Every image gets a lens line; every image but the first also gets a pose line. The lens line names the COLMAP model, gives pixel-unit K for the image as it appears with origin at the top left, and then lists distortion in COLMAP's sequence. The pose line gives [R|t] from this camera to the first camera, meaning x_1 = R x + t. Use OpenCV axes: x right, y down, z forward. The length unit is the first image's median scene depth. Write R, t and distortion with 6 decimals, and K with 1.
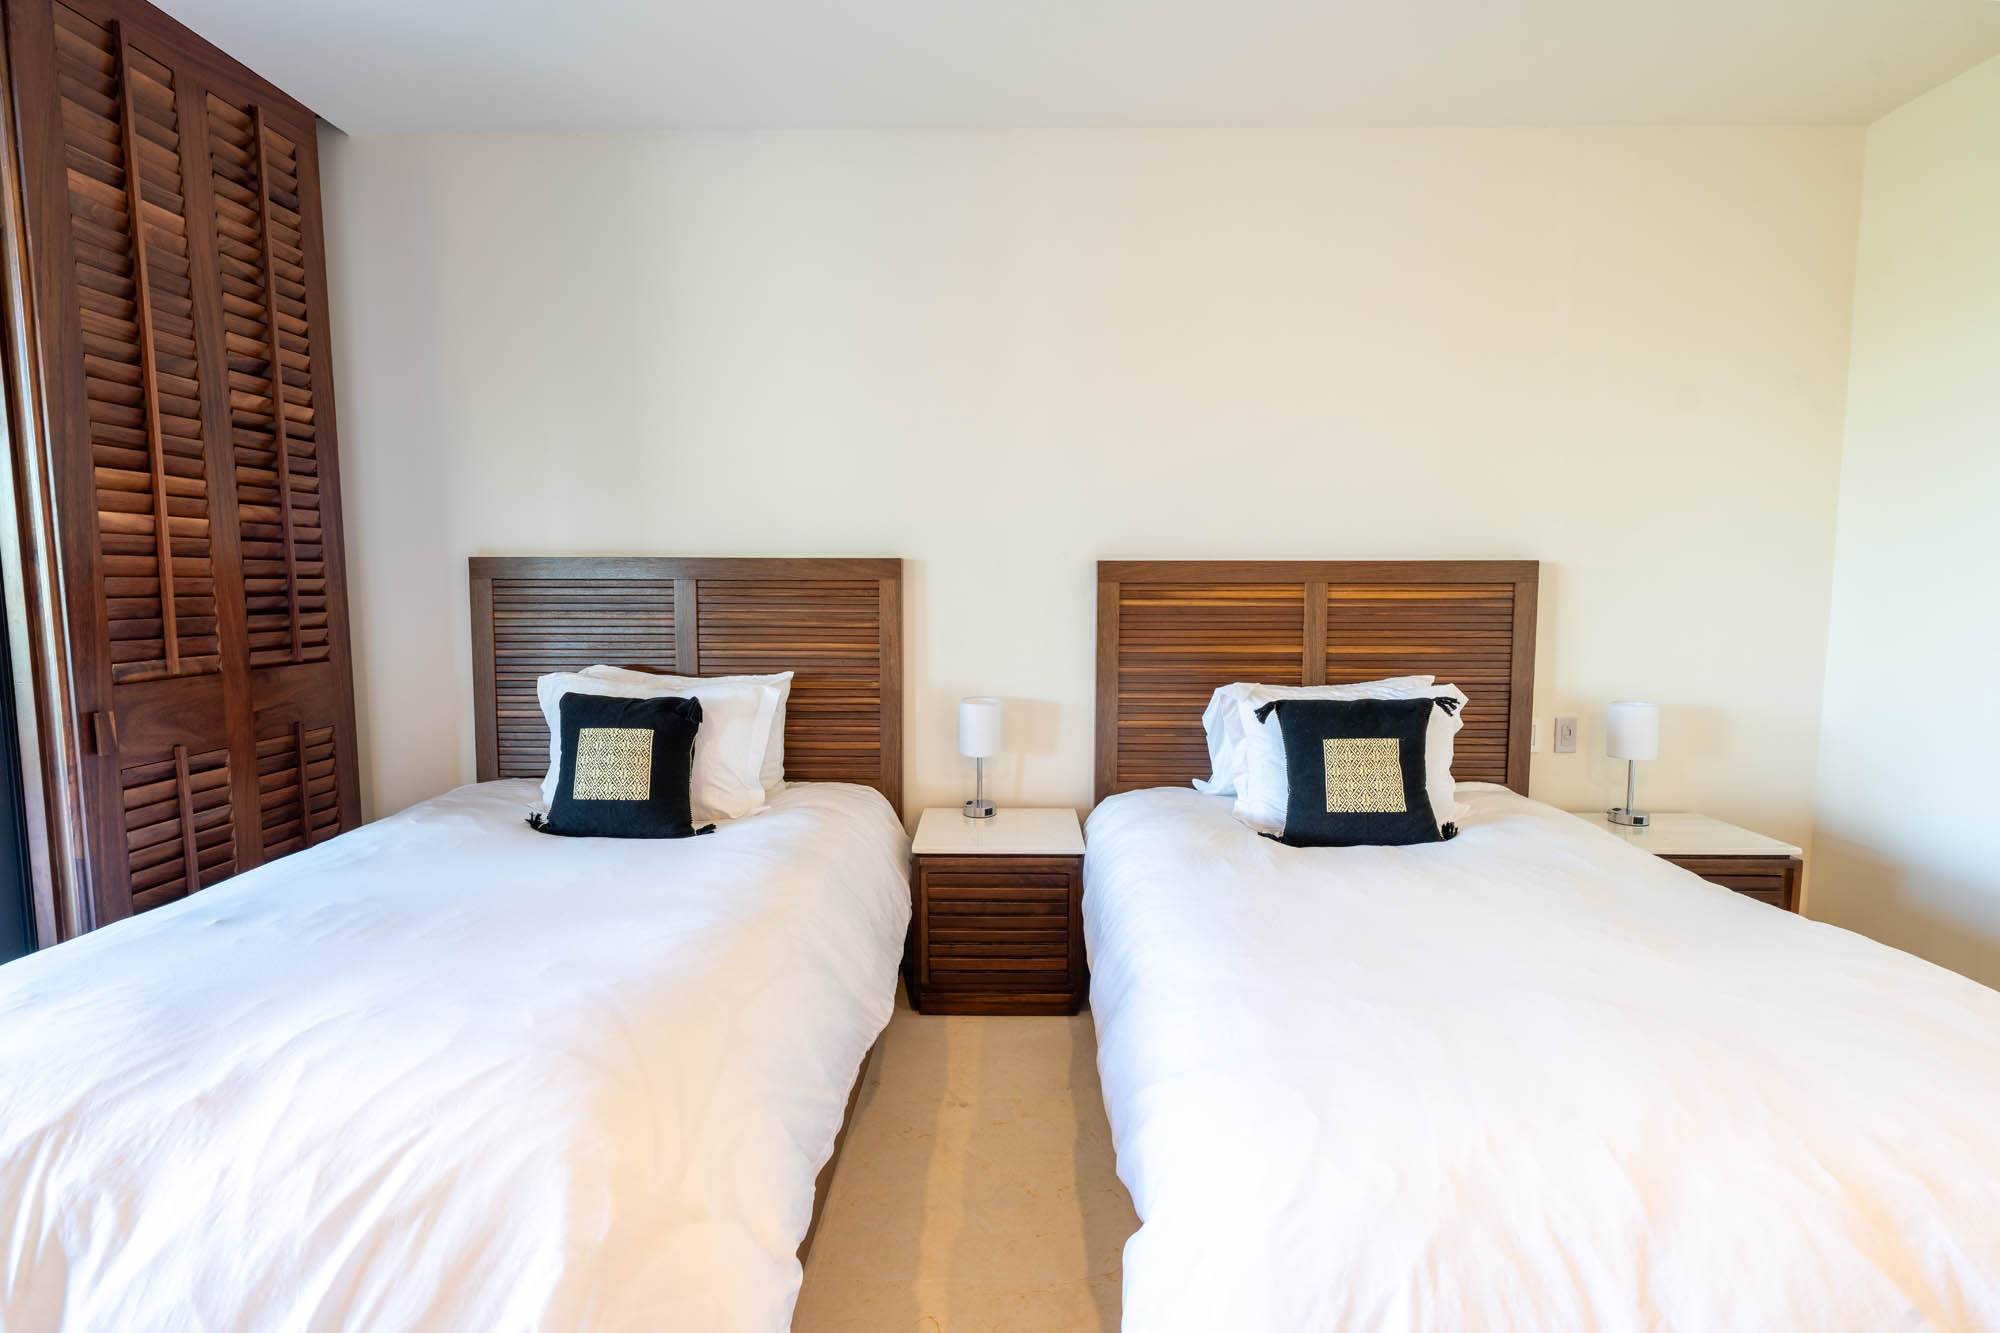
lens RADIAL K [[926.3, 0, 1000.0], [0, 926.3, 666.5], [0, 0, 1]] dist [0.000716, 0.001161]
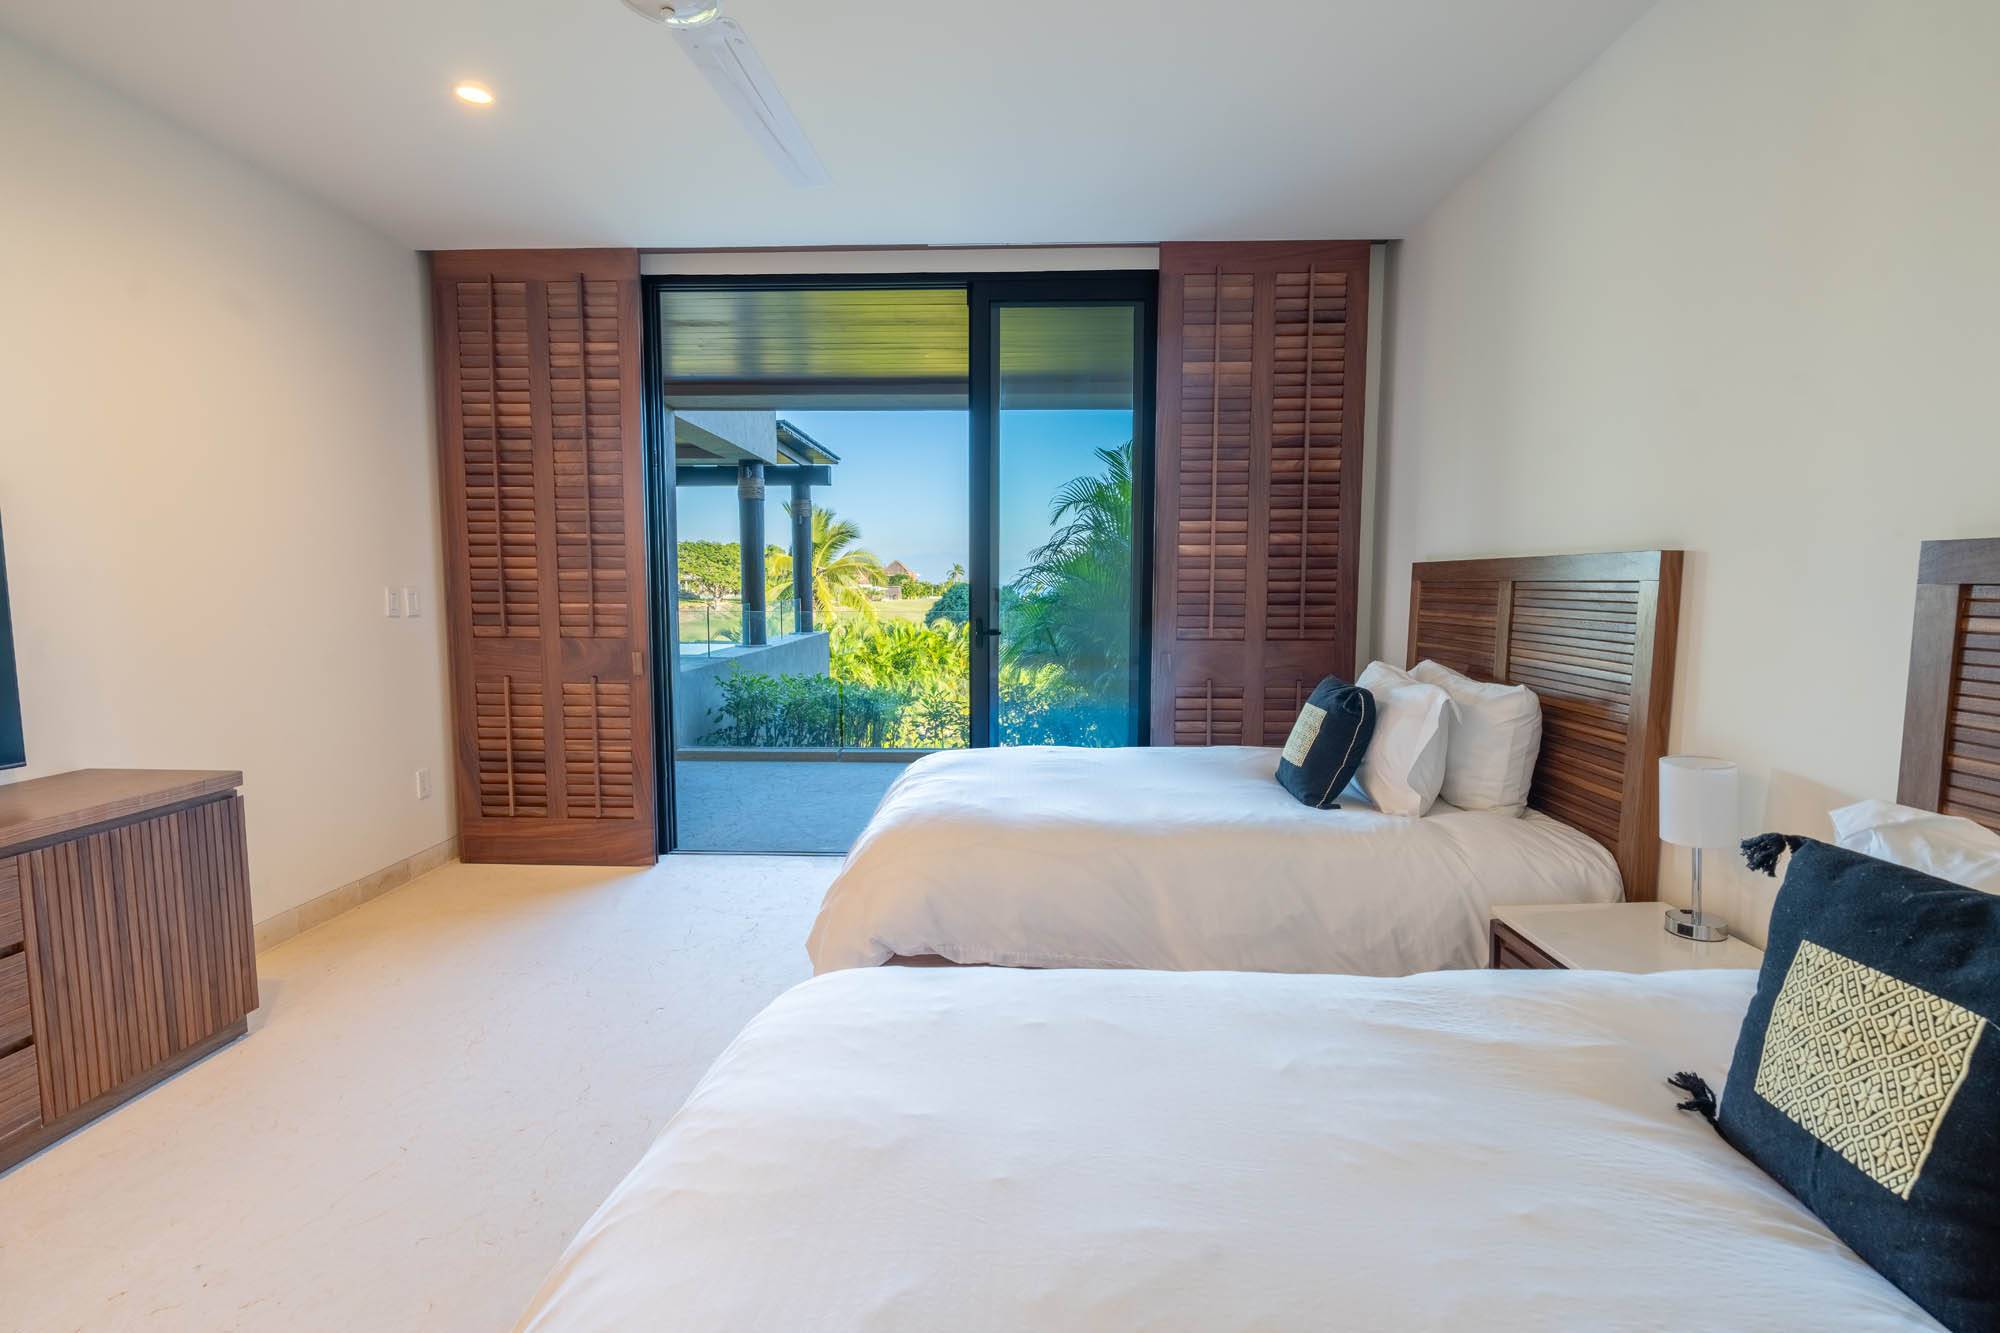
lens RADIAL K [[926.3, 0, 1000.0], [0, 926.3, 666.5], [0, 0, 1]] dist [0.000716, 0.001161]
pose [[-0.026243, 0.087910, -0.995783, 0.763267], [-0.091754, 0.991709, 0.089968, -0.052449], [0.995436, 0.093728, -0.017959, 0.599526]]
